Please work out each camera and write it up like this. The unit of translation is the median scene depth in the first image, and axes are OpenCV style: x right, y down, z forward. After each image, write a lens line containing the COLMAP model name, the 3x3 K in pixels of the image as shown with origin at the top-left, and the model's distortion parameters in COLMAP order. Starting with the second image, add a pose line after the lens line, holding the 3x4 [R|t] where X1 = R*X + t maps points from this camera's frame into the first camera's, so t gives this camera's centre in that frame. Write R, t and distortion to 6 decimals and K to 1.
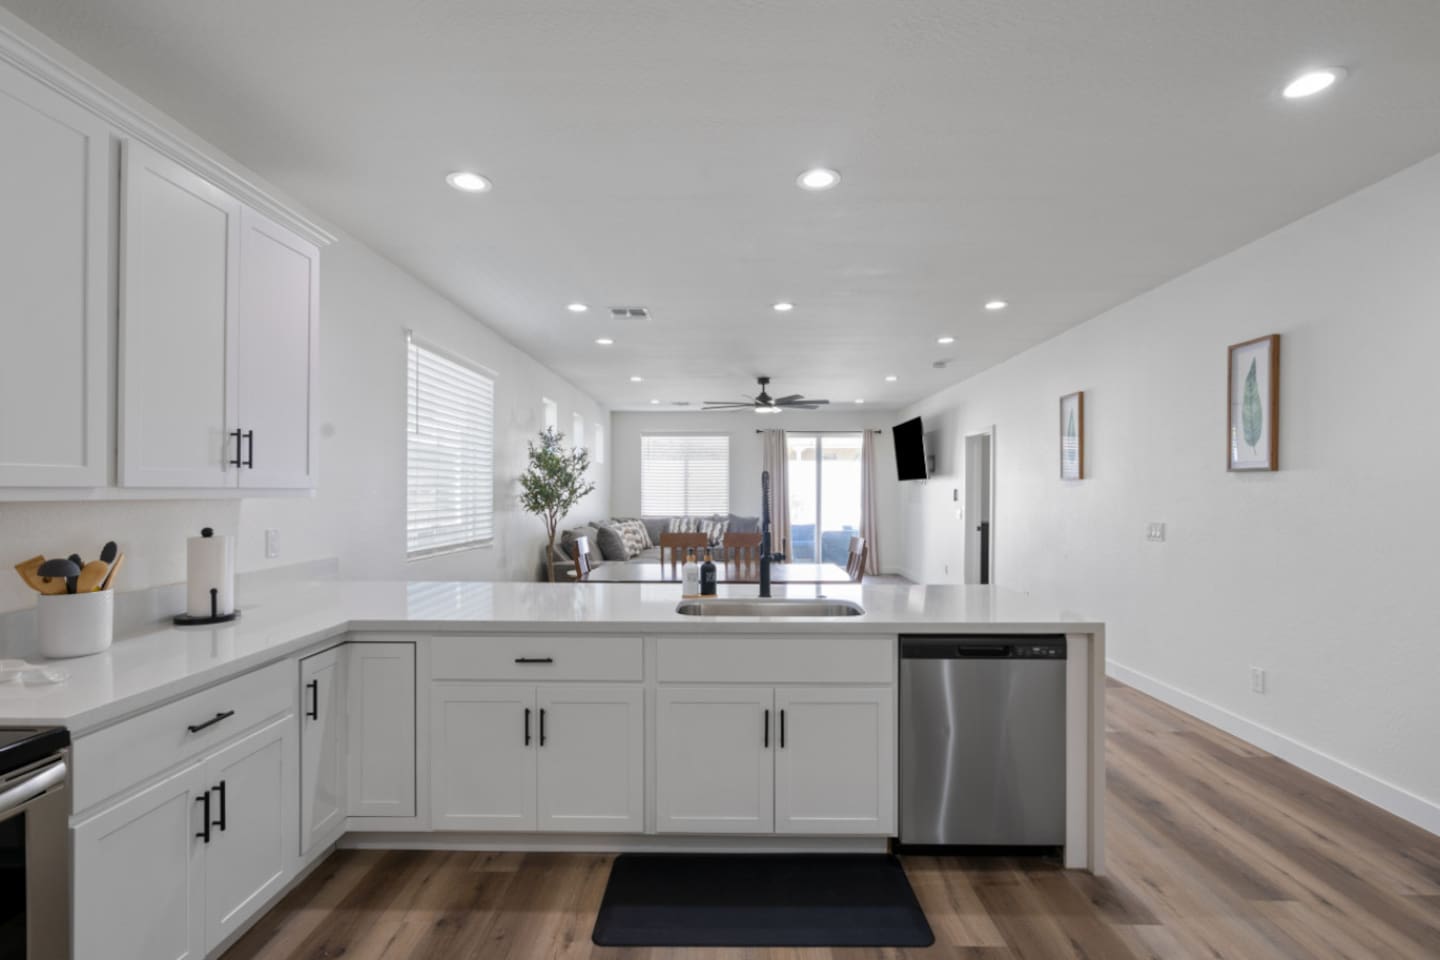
lens RADIAL K [[656.6, 0, 720.0], [0, 656.6, 492.4], [0, 0, 1]] dist [-0.001082, 0.000137]
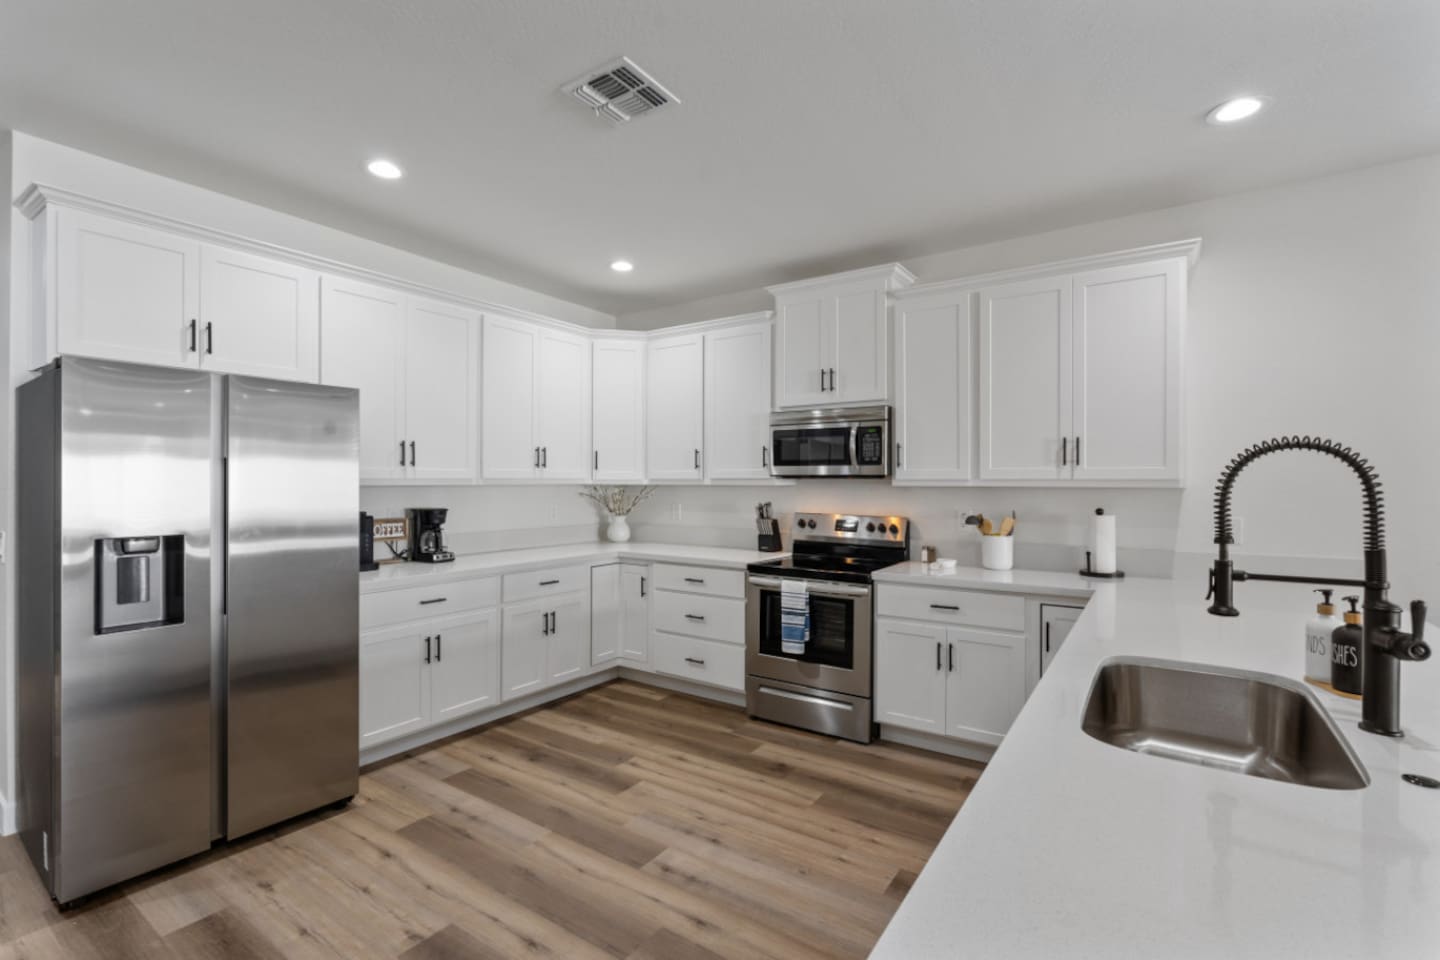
lens RADIAL K [[649.2, 0, 719.1], [0, 649.2, 478.8], [0, 0, 1]] dist [-0.005869, 0.000757]
pose [[-0.549764, -0.006210, -0.835297, 0.645499], [-0.002086, 0.999979, -0.006061, 0.001809], [0.835318, -0.001590, -0.549765, 0.874631]]
